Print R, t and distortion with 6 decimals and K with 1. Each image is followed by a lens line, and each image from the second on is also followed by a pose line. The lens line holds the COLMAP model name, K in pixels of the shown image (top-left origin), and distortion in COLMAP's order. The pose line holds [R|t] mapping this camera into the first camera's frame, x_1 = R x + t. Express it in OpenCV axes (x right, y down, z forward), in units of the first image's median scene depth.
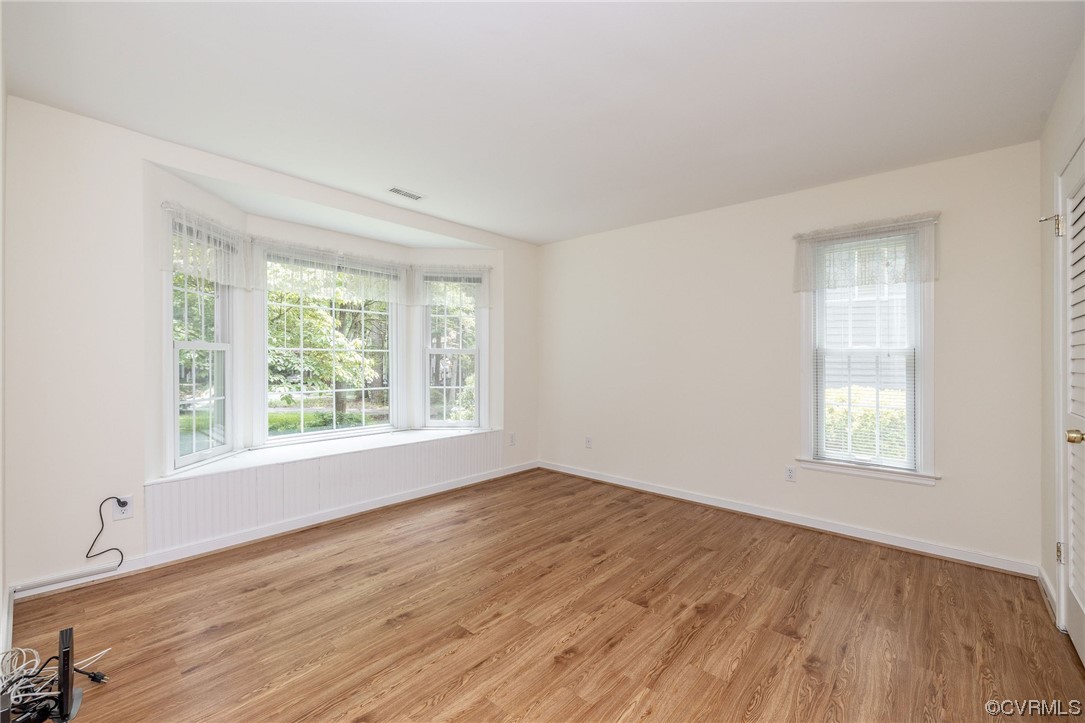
lens RADIAL K [[461.4, 0, 536.0], [0, 461.4, 363.2], [0, 0, 1]] dist [-0.002391, -0.000630]
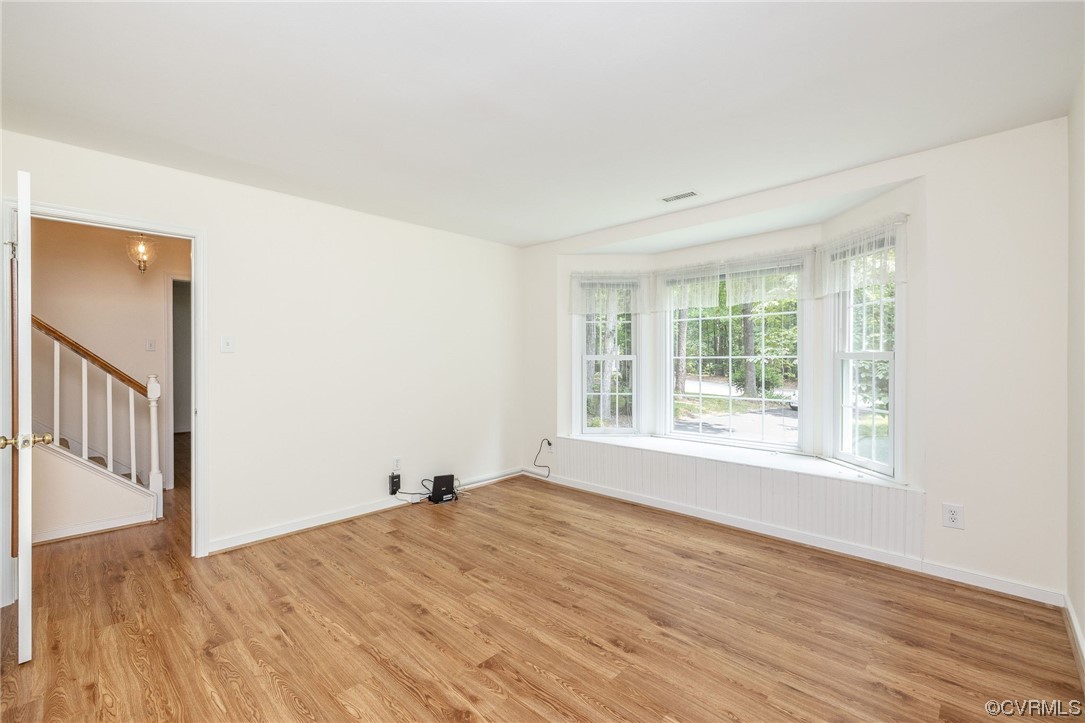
lens RADIAL K [[461.4, 0, 536.0], [0, 461.4, 363.2], [0, 0, 1]] dist [-0.002391, -0.000630]
pose [[-0.045171, -0.000359, -0.998979, 0.878890], [-0.006320, 0.999980, -0.000074, -0.018244], [0.998959, 0.006310, -0.045173, 0.932875]]
